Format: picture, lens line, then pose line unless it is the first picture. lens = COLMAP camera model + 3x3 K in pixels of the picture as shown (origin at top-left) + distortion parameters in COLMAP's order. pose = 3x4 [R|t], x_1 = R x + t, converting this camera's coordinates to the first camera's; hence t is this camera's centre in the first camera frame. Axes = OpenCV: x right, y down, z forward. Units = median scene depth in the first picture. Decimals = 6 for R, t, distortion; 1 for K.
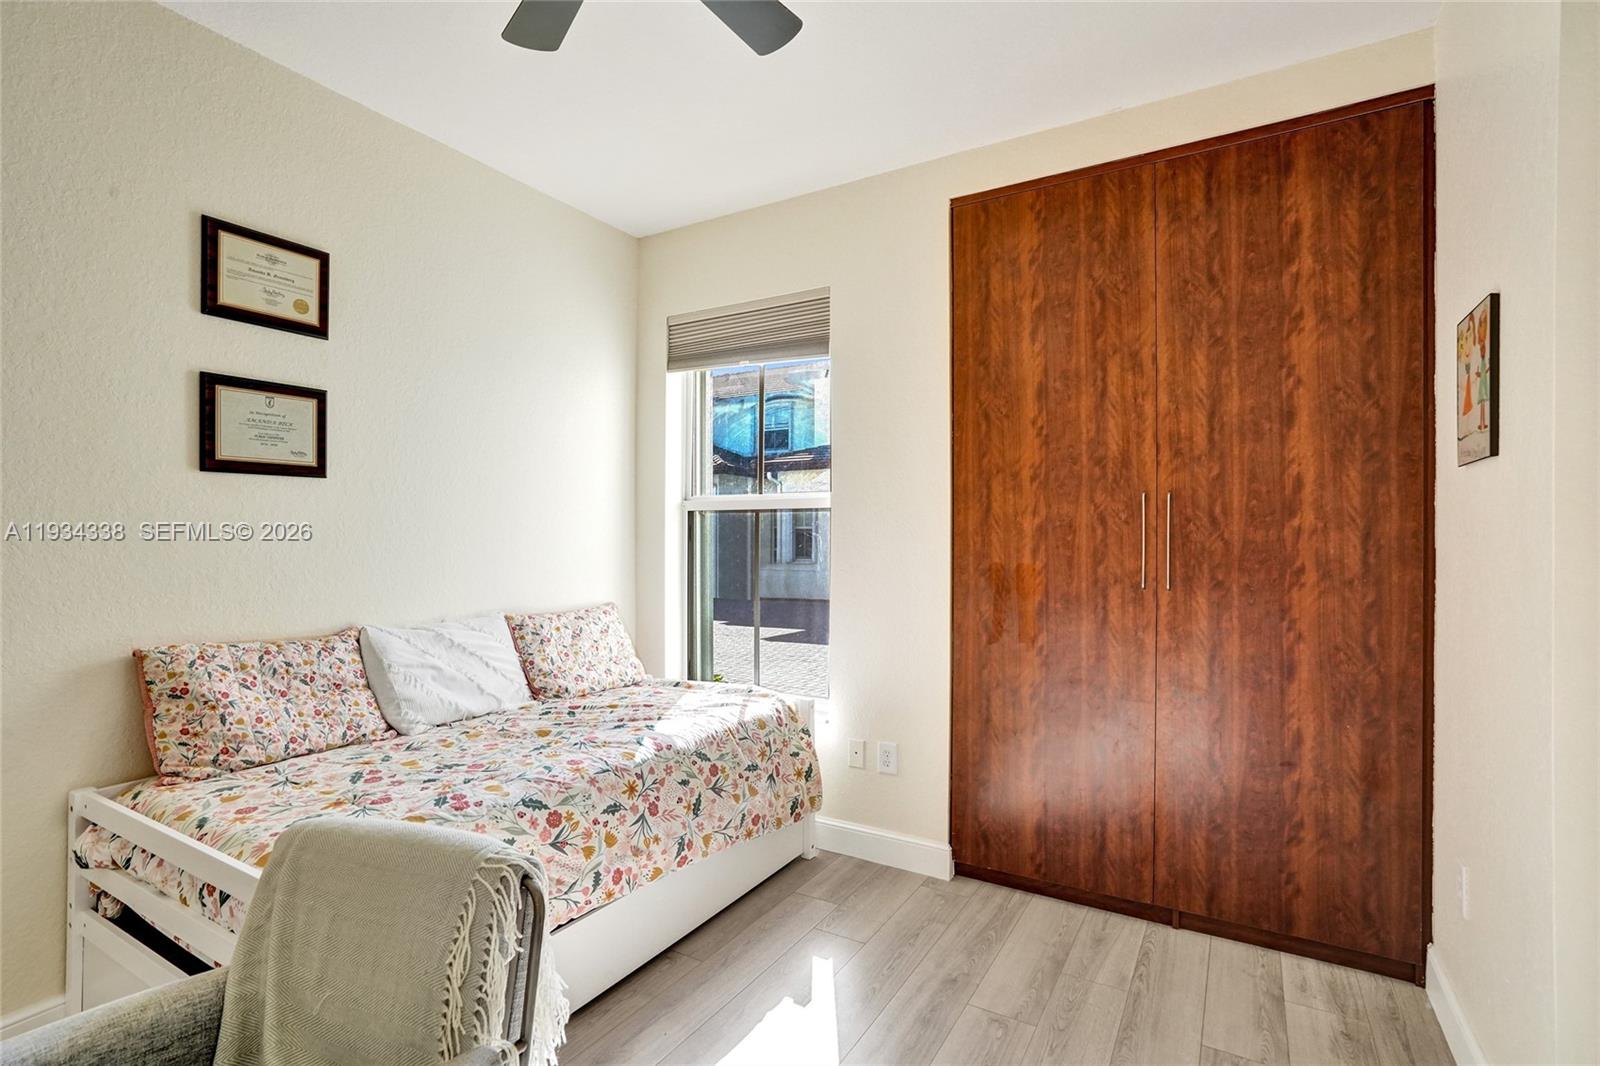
lens RADIAL K [[753.2, 0, 798.0], [0, 753.2, 545.8], [0, 0, 1]] dist [-0.050014, 0.026894]
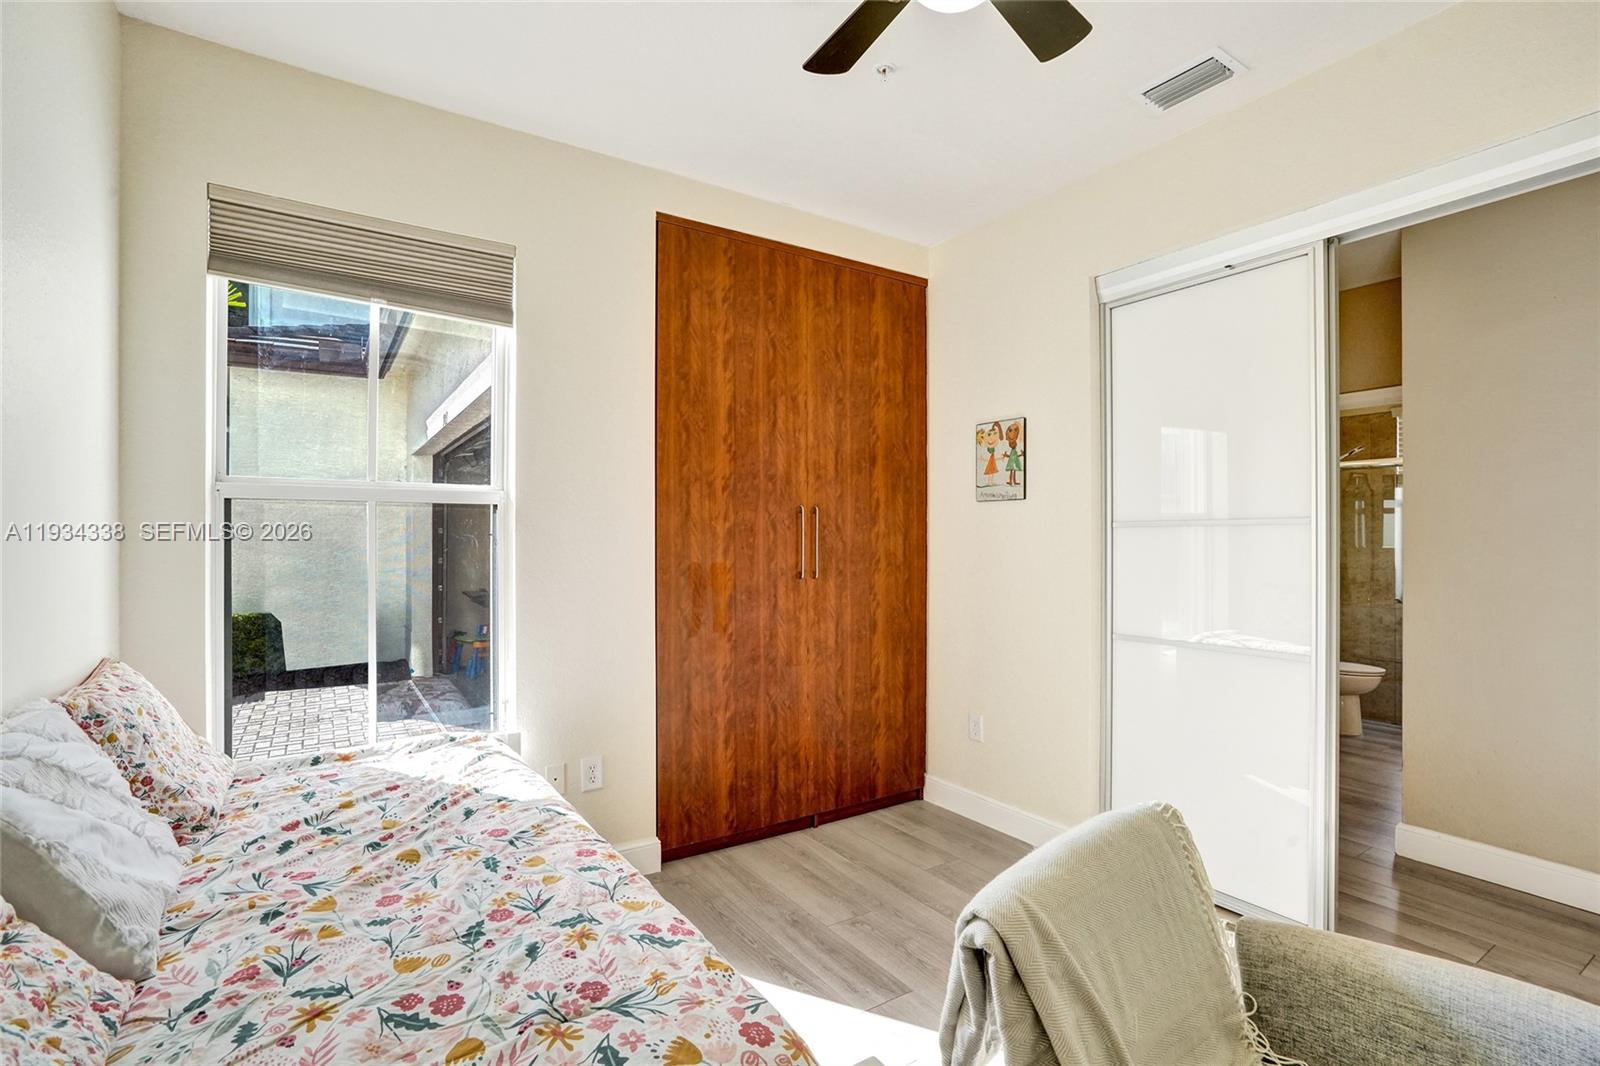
lens RADIAL K [[753.2, 0, 798.0], [0, 753.2, 545.8], [0, 0, 1]] dist [-0.050014, 0.026894]
pose [[0.436145, -0.010254, 0.899818, -0.725337], [0.008175, 0.999939, 0.007432, -0.009742], [-0.899839, 0.004115, 0.436202, 0.423118]]
